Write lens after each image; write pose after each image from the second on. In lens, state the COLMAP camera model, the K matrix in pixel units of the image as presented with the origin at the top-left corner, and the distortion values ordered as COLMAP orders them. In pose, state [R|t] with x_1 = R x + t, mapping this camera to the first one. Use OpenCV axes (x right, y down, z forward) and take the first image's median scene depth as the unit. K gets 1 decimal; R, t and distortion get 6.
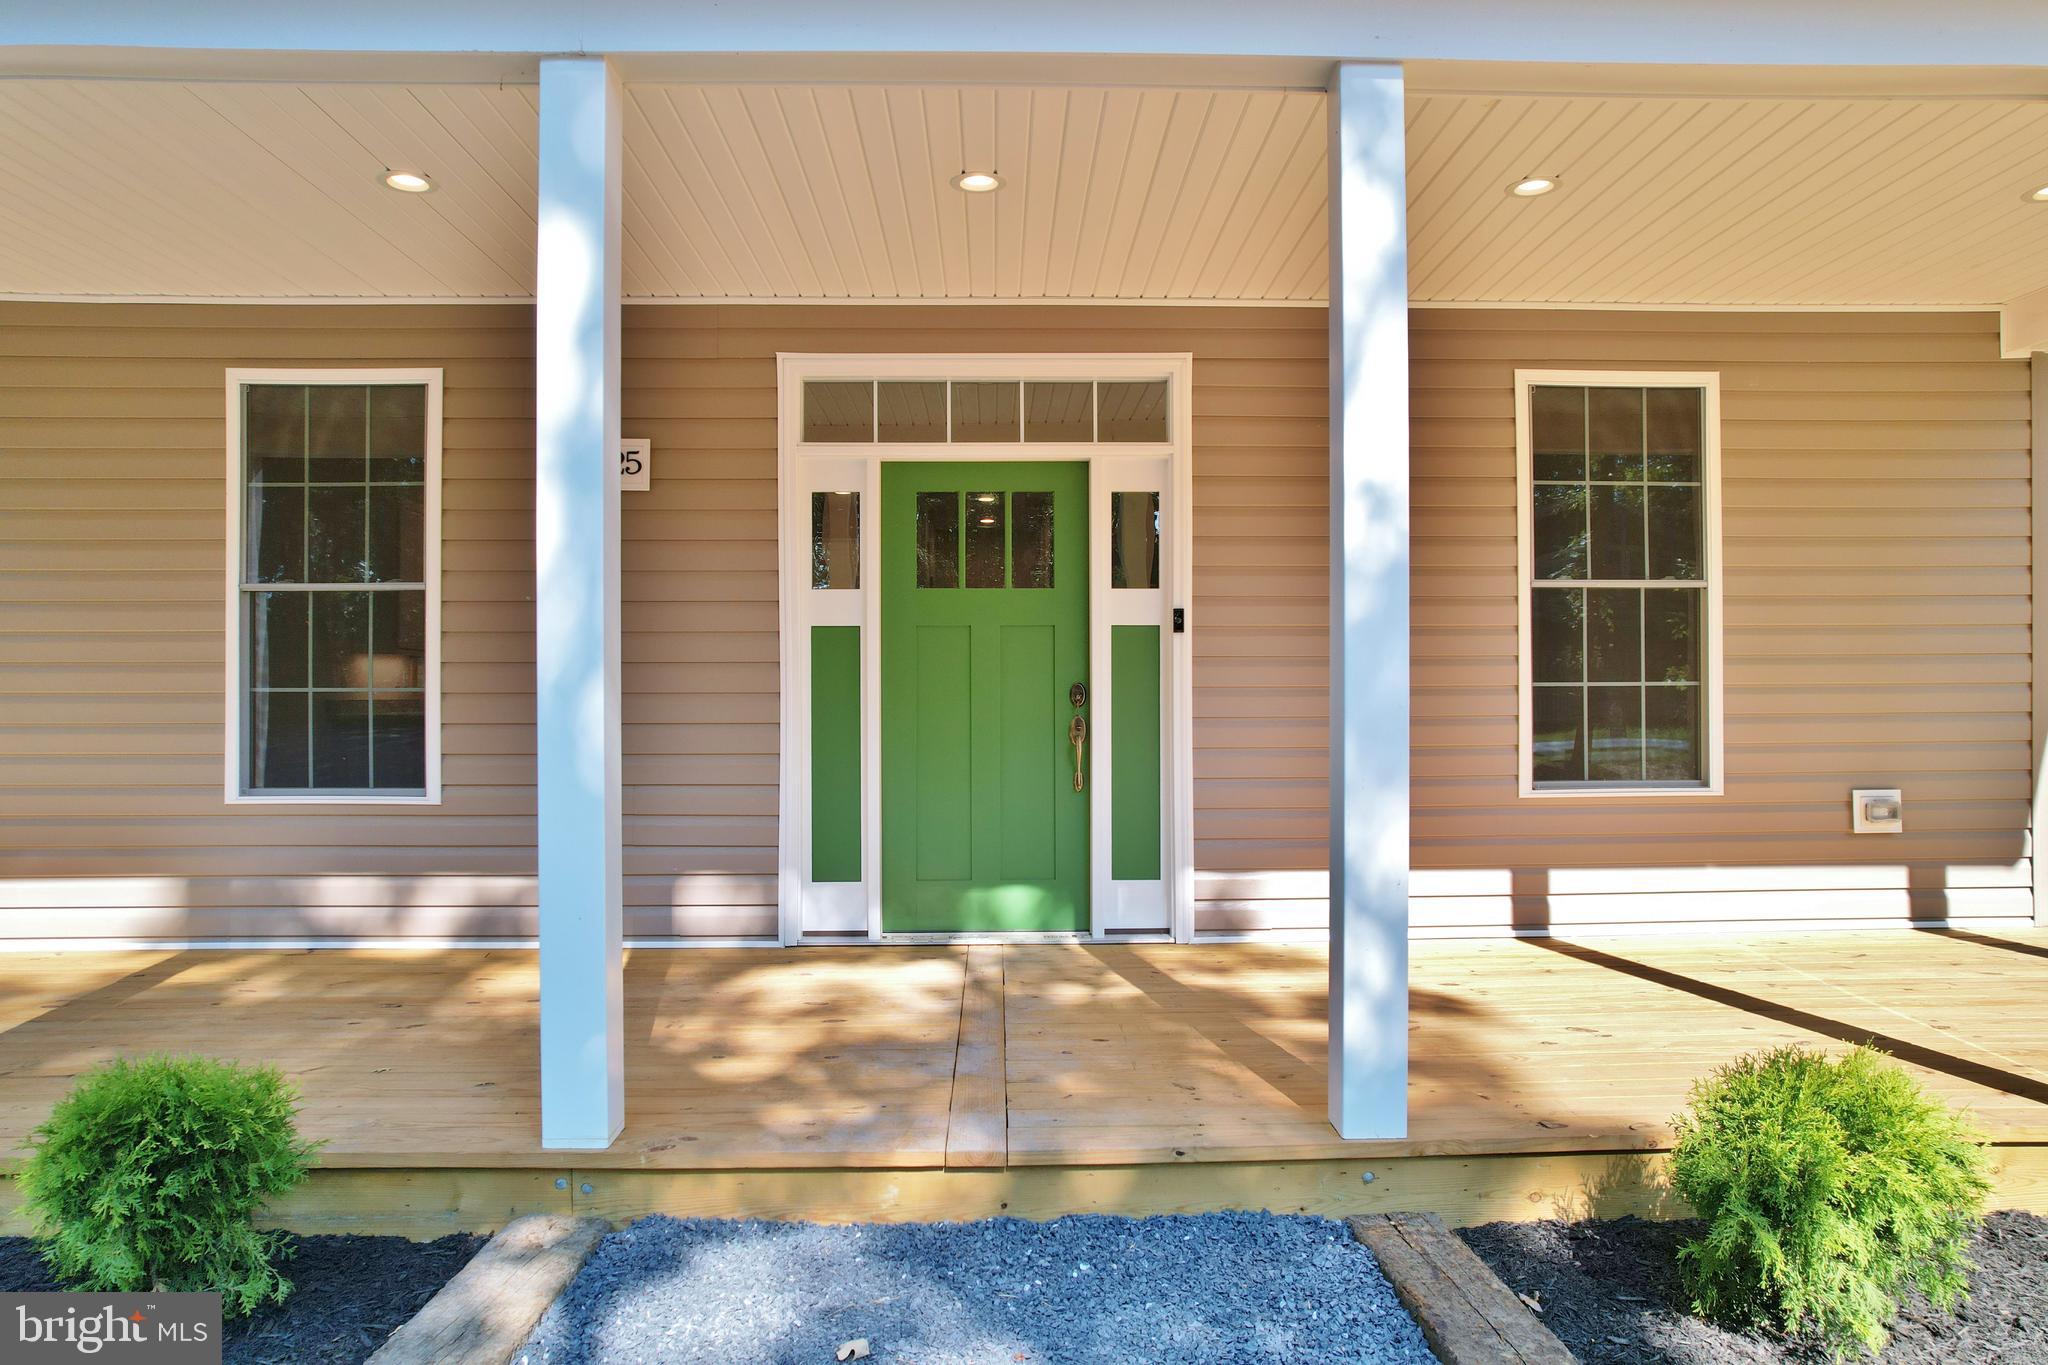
lens RADIAL K [[1317.7, 0, 1037.8], [0, 1317.7, 687.3], [0, 0, 1]] dist [-0.089122, 0.083021]
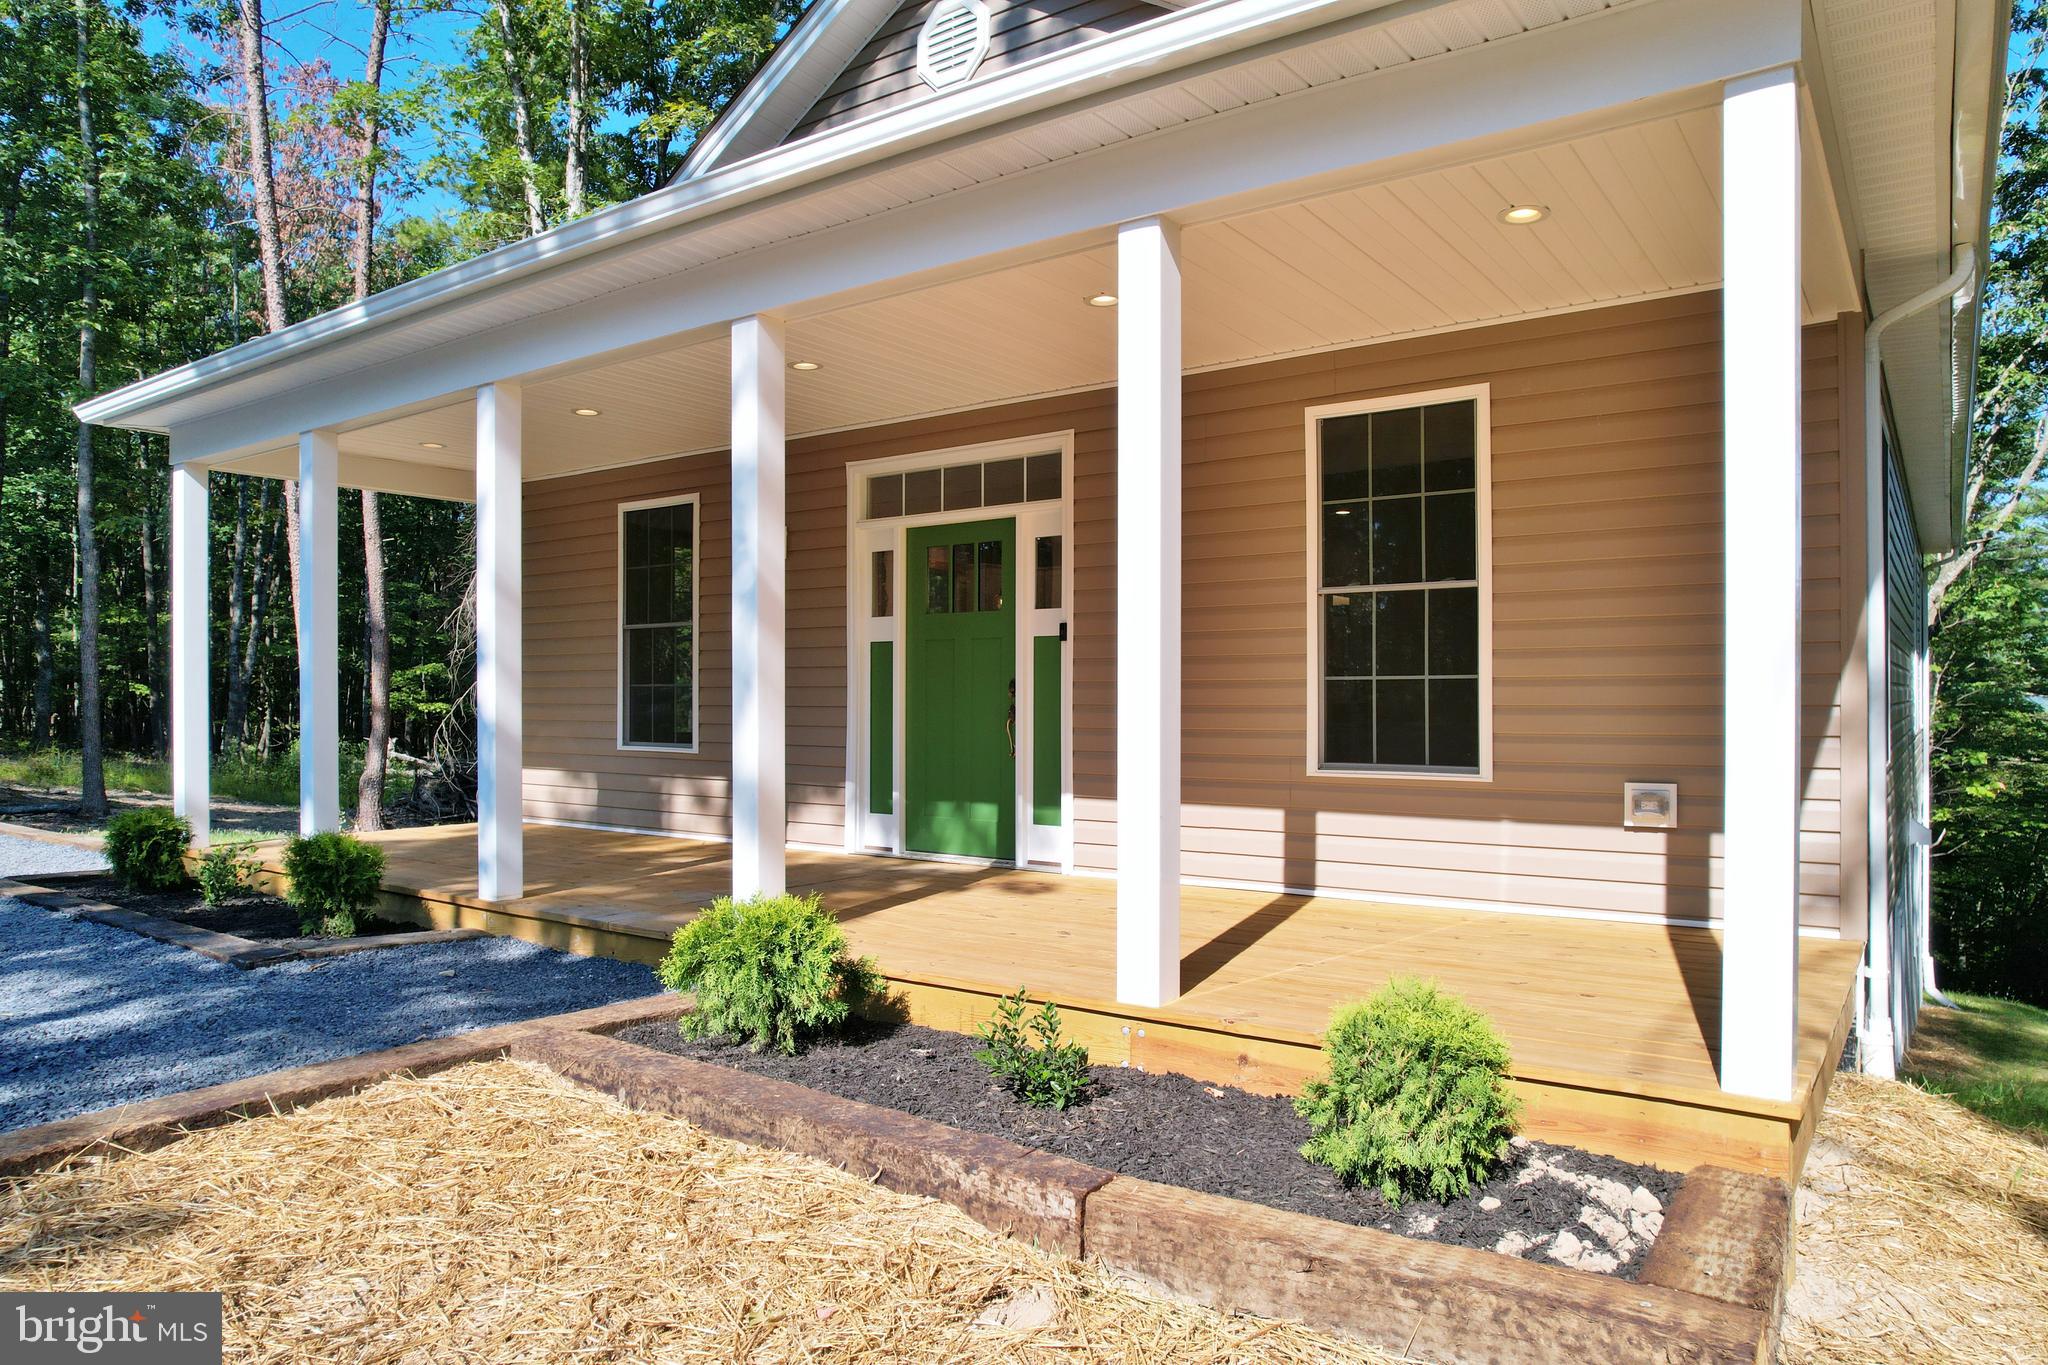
lens RADIAL K [[1306.5, 0, 1033.3], [0, 1306.5, 694.0], [0, 0, 1]] dist [-0.077525, 0.072172]
pose [[0.796415, 0.001954, -0.604748, 0.874714], [0.000137, 0.999994, 0.003412, 0.007632], [0.604751, -0.002800, 0.796410, -0.071975]]
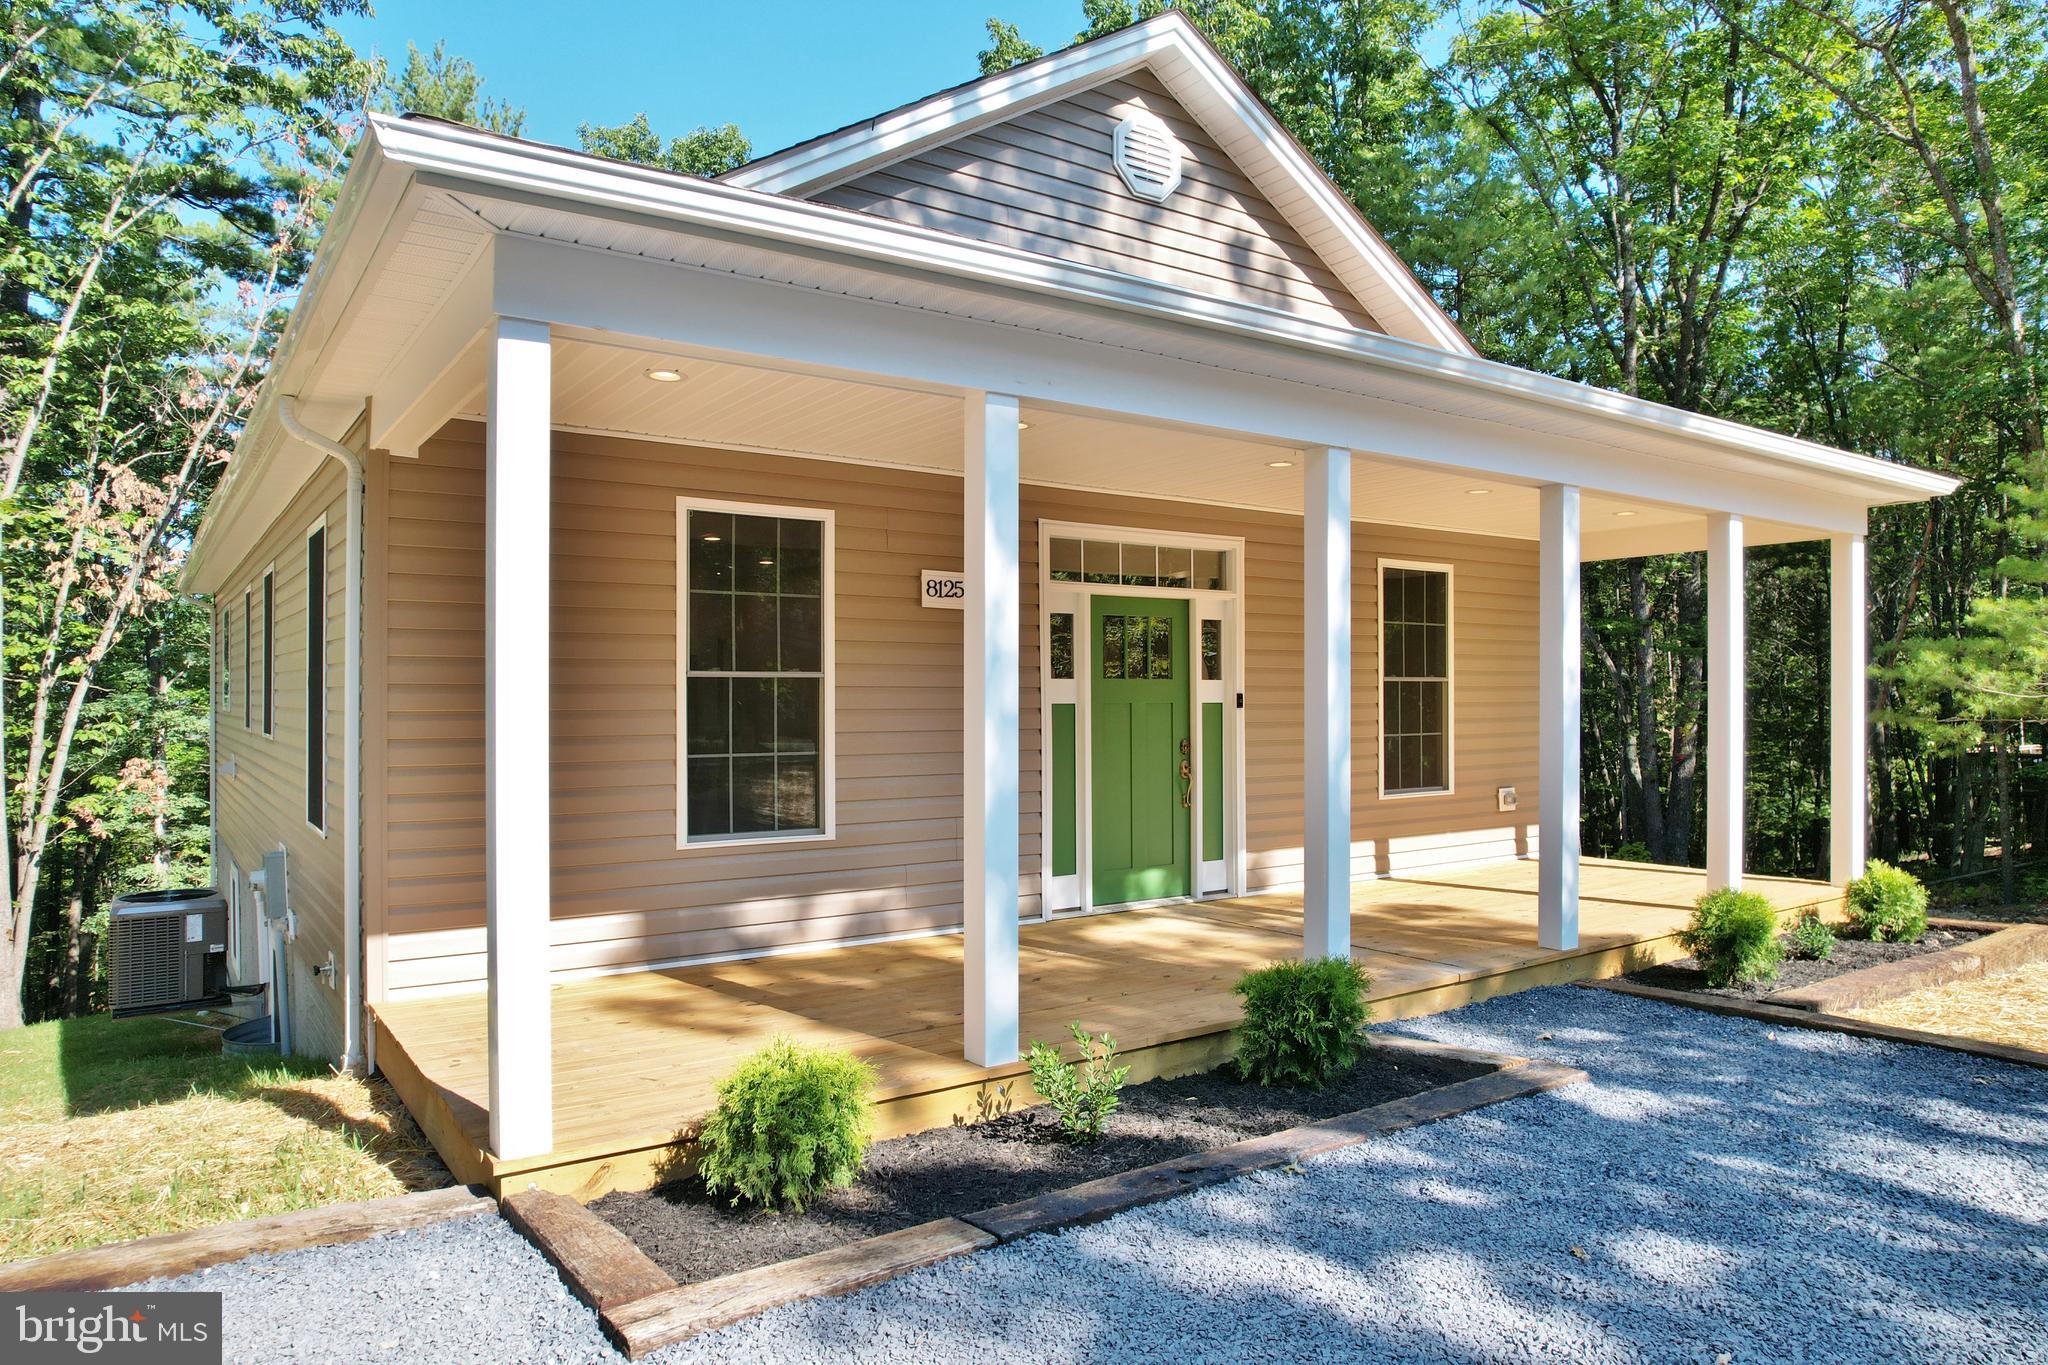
lens RADIAL K [[1306.5, 0, 1033.3], [0, 1306.5, 694.0], [0, 0, 1]] dist [-0.077525, 0.072172]
pose [[0.835850, 0.002701, 0.548952, -0.995984], [-0.002480, 0.999996, -0.001145, -0.055934], [-0.548953, -0.000404, 0.835853, -0.220985]]
